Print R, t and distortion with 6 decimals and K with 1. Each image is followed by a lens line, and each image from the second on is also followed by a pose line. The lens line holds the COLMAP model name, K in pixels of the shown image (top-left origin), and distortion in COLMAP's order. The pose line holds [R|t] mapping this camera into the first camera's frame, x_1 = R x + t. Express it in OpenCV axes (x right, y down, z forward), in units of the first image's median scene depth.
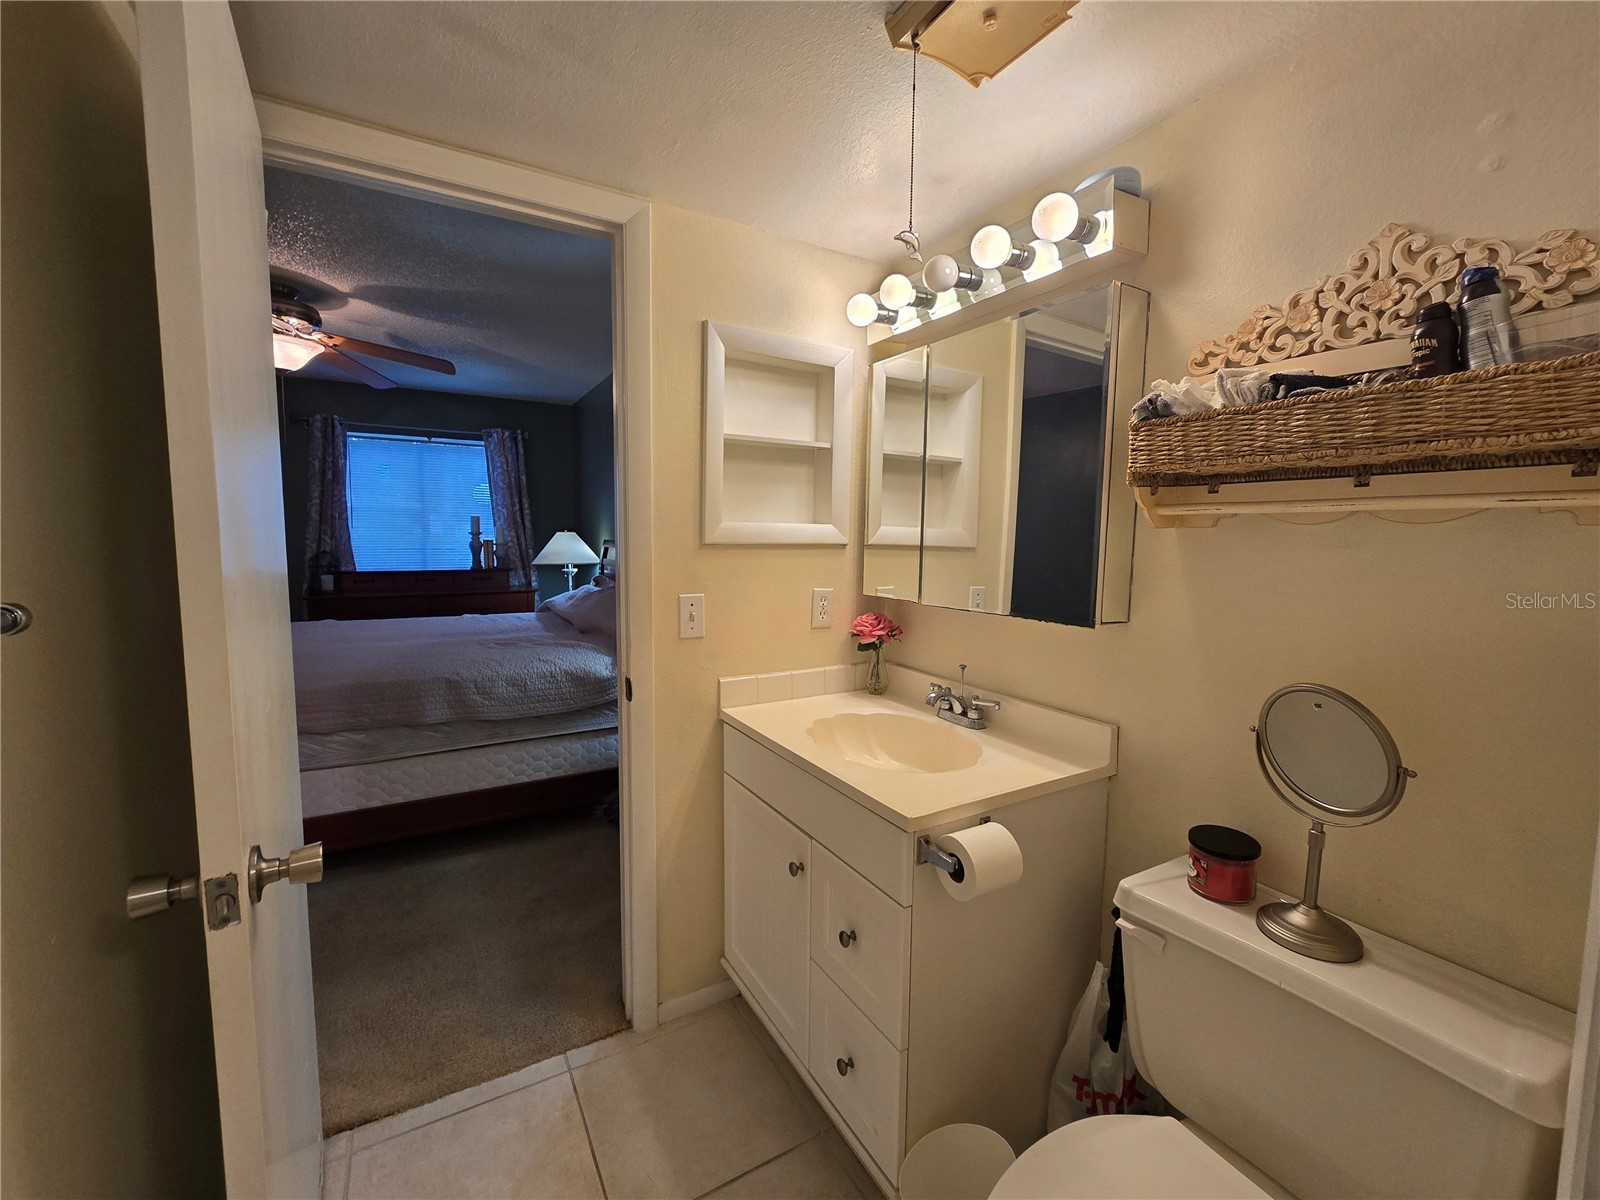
lens RADIAL K [[656.7, 0, 800.7], [0, 656.7, 604.5], [0, 0, 1]] dist [-0.003344, 0.001322]
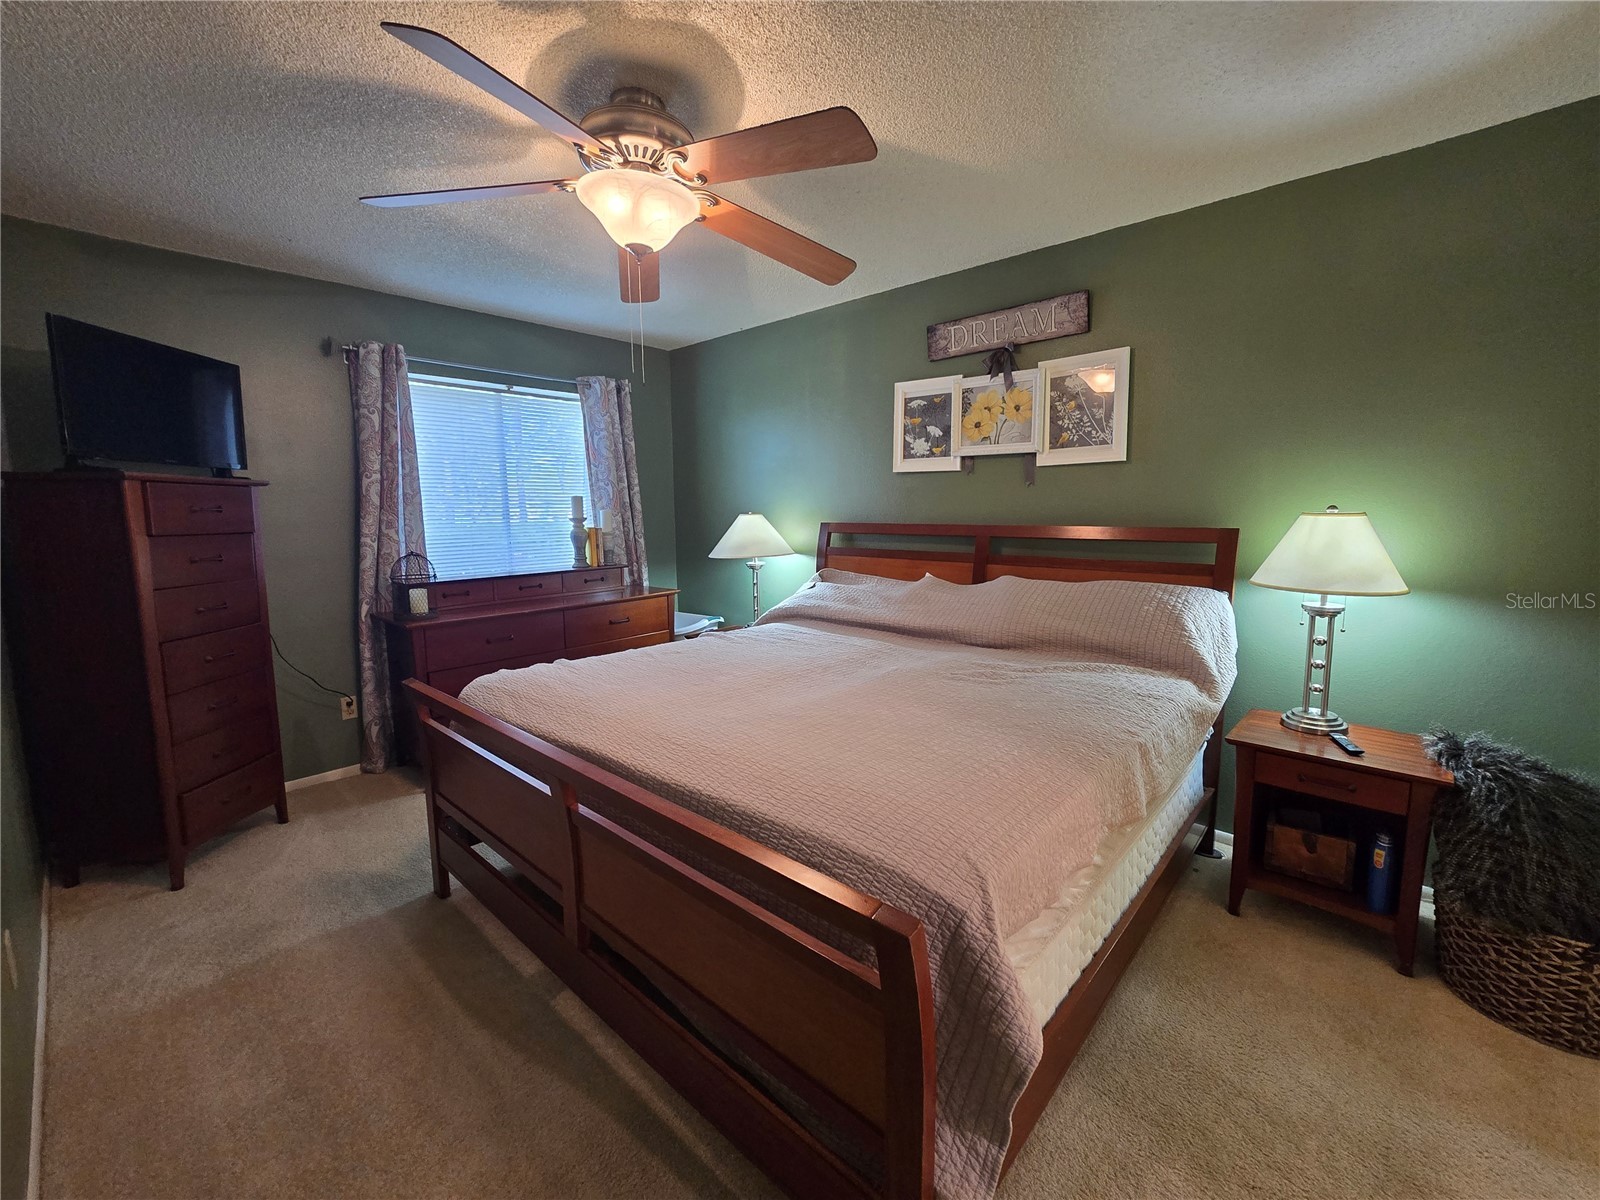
lens RADIAL K [[656.7, 0, 806.3], [0, 656.7, 593.6], [0, 0, 1]] dist [-0.003344, 0.001322]
pose [[0.953249, -0.060725, 0.296022, -0.474778], [0.054135, 0.998070, 0.030416, -0.034924], [-0.297298, -0.012969, 0.954697, 0.225433]]
